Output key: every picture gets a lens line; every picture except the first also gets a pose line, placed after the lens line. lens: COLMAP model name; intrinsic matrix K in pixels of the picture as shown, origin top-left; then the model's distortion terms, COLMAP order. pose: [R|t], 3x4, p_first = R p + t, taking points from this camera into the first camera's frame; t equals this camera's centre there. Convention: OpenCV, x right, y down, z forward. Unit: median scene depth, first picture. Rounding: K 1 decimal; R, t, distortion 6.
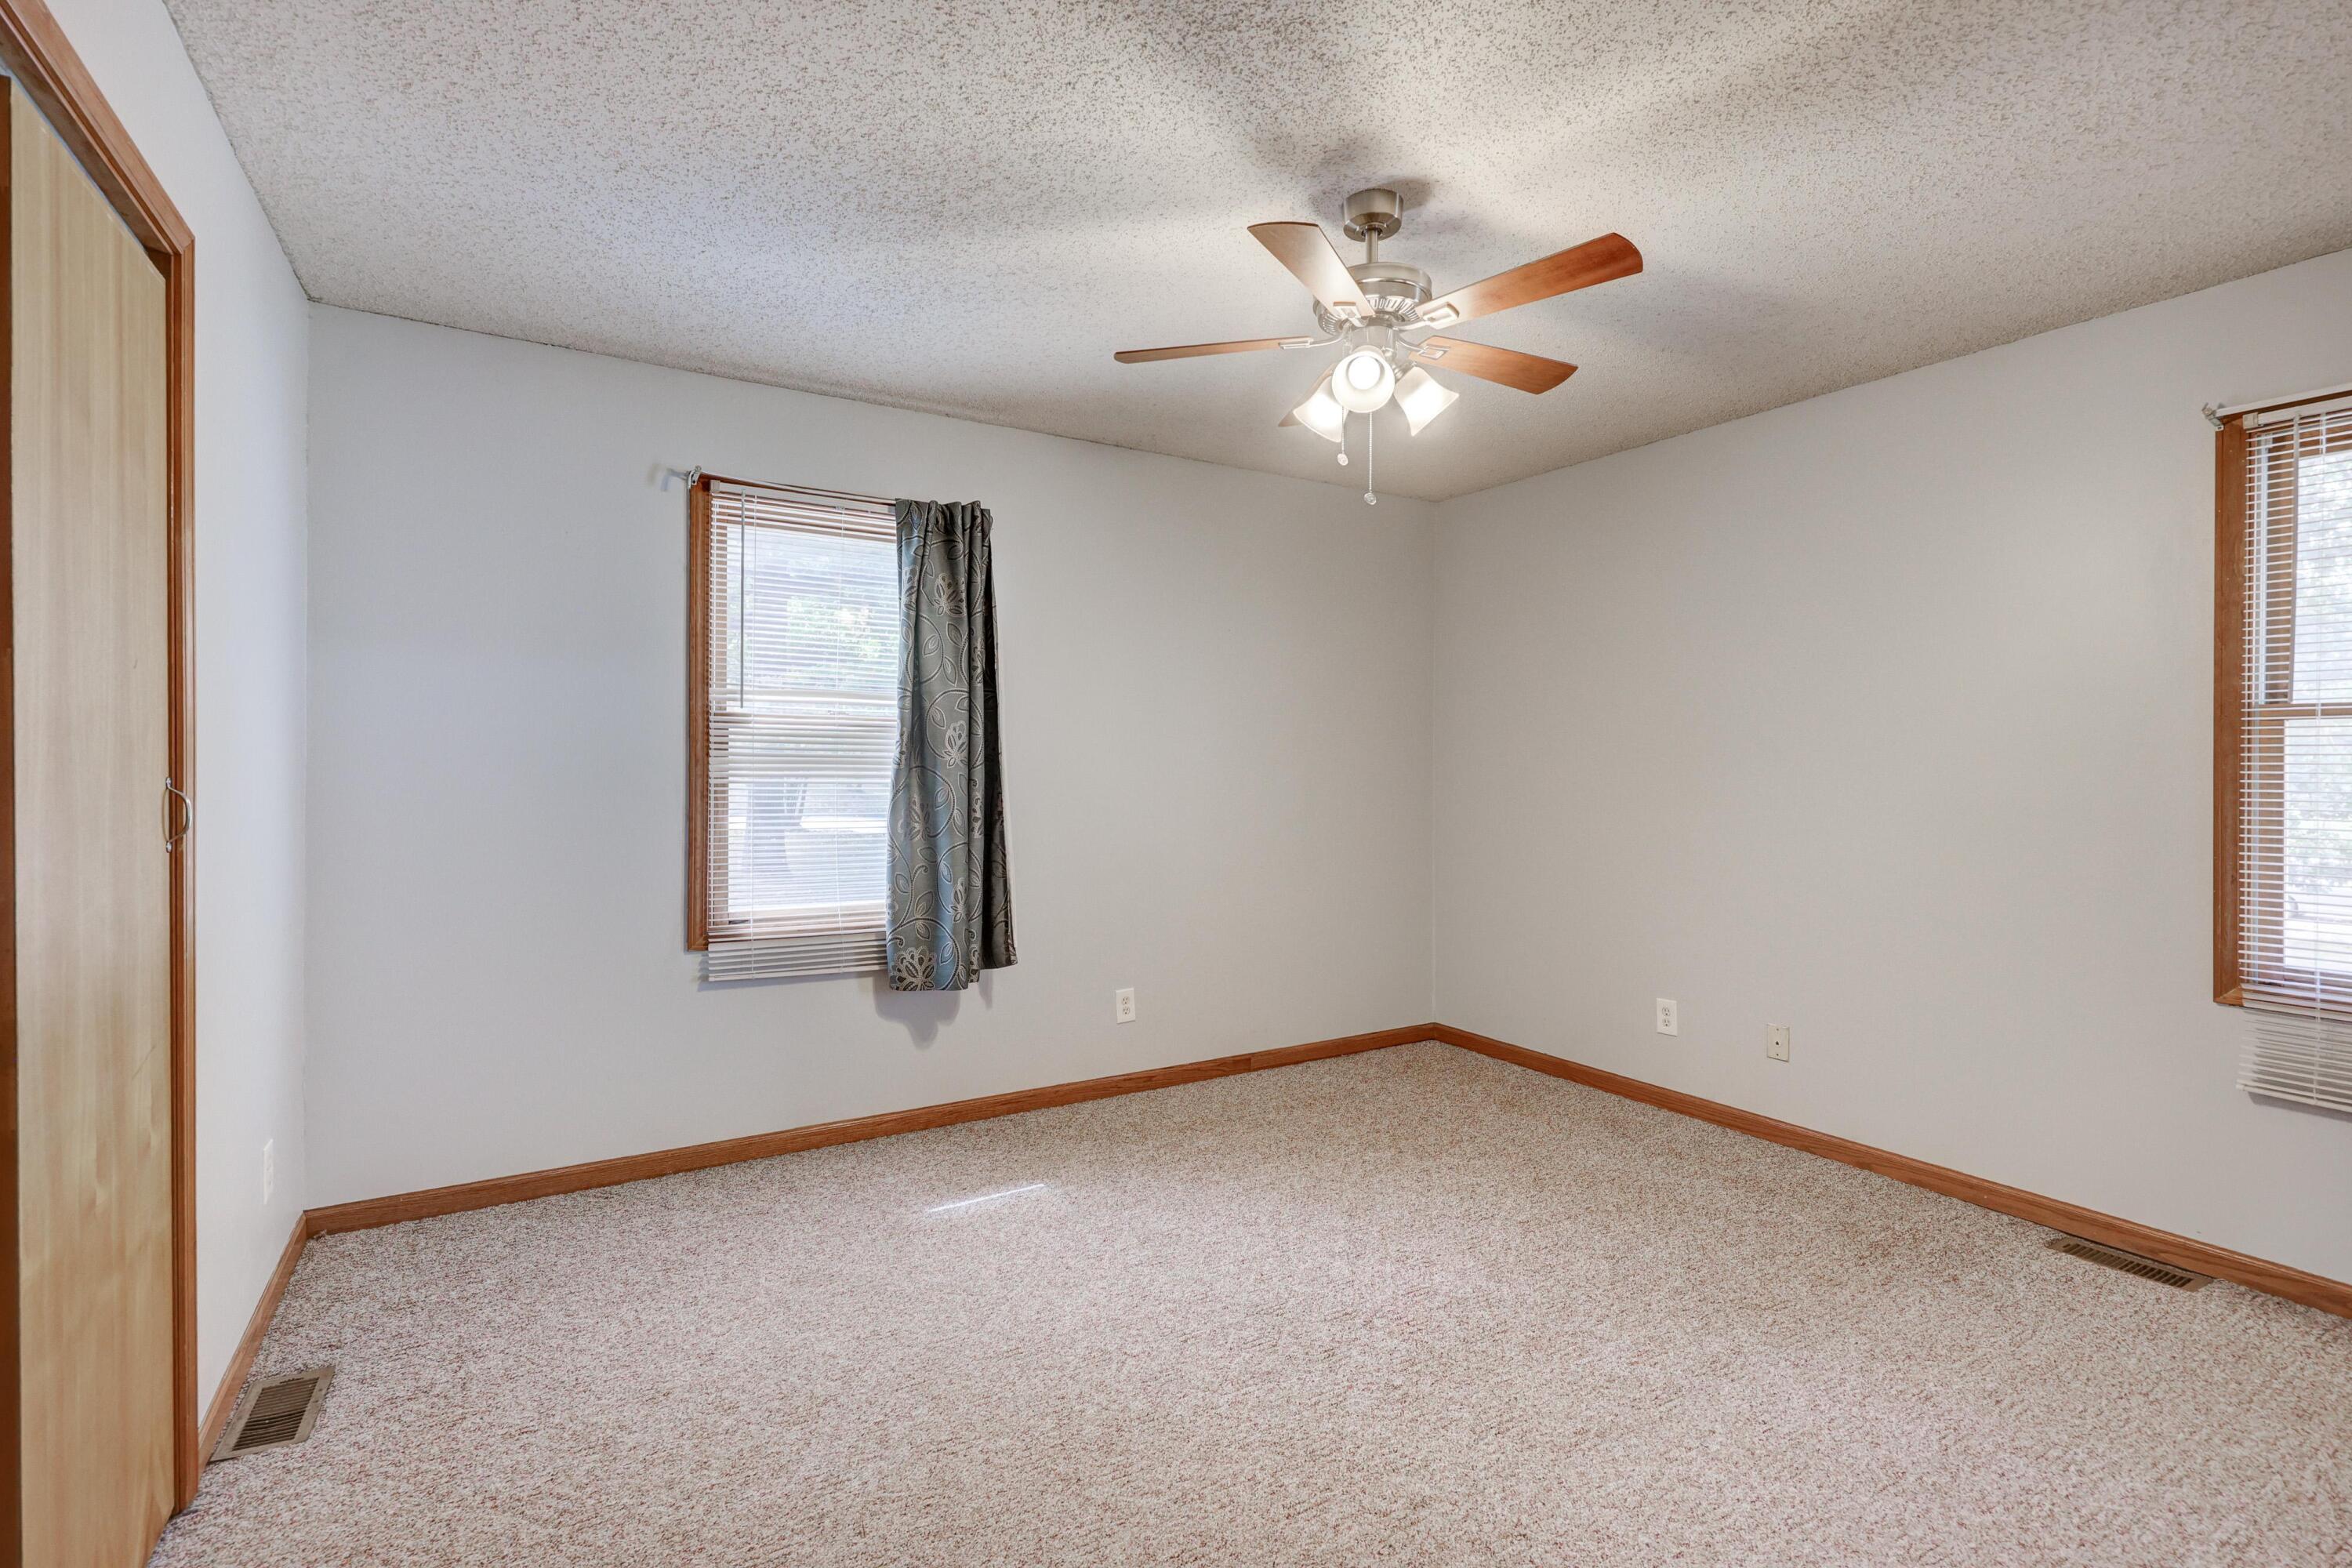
lens RADIAL K [[1076.3, 0, 1178.3], [0, 1076.3, 776.6], [0, 0, 1]] dist [0.000005, 0.000519]
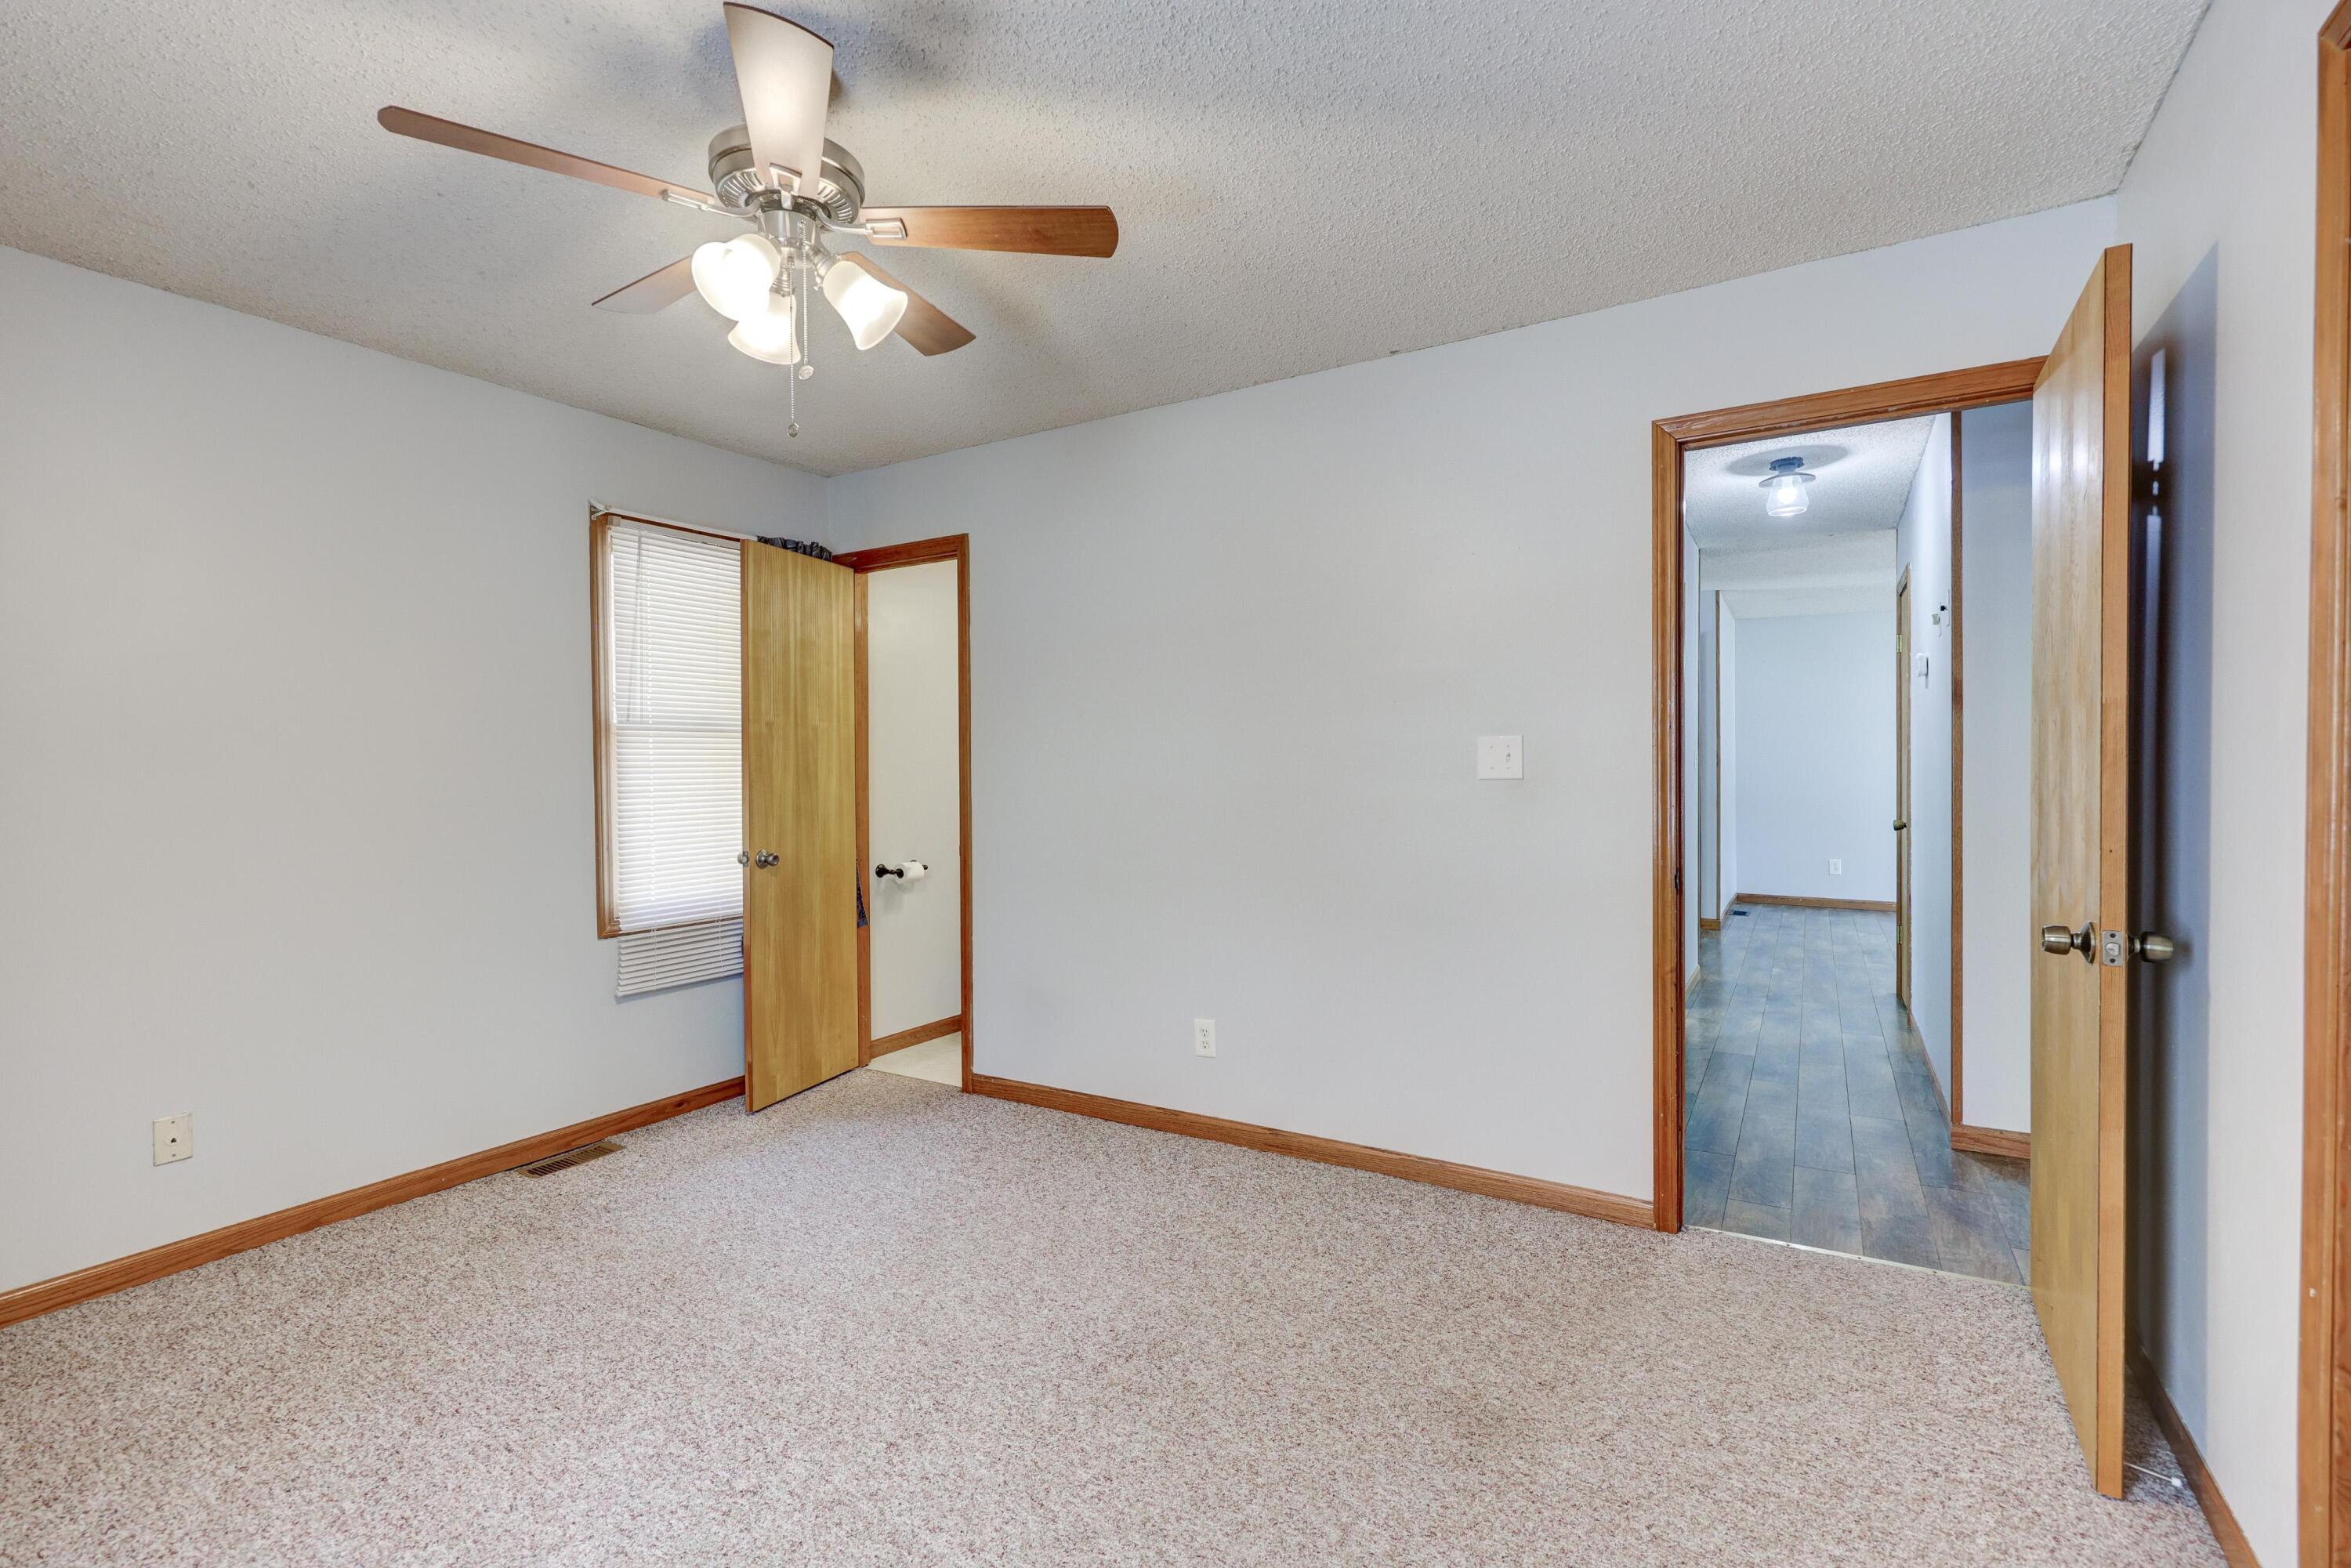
lens RADIAL K [[1075.8, 0, 1177.8], [0, 1075.8, 776.6], [0, 0, 1]] dist [0.000005, 0.000519]
pose [[-0.475601, -0.007574, 0.879629, -0.566152], [0.017095, 0.999695, 0.017851, -0.007853], [-0.879495, 0.023527, -0.475326, 0.962827]]
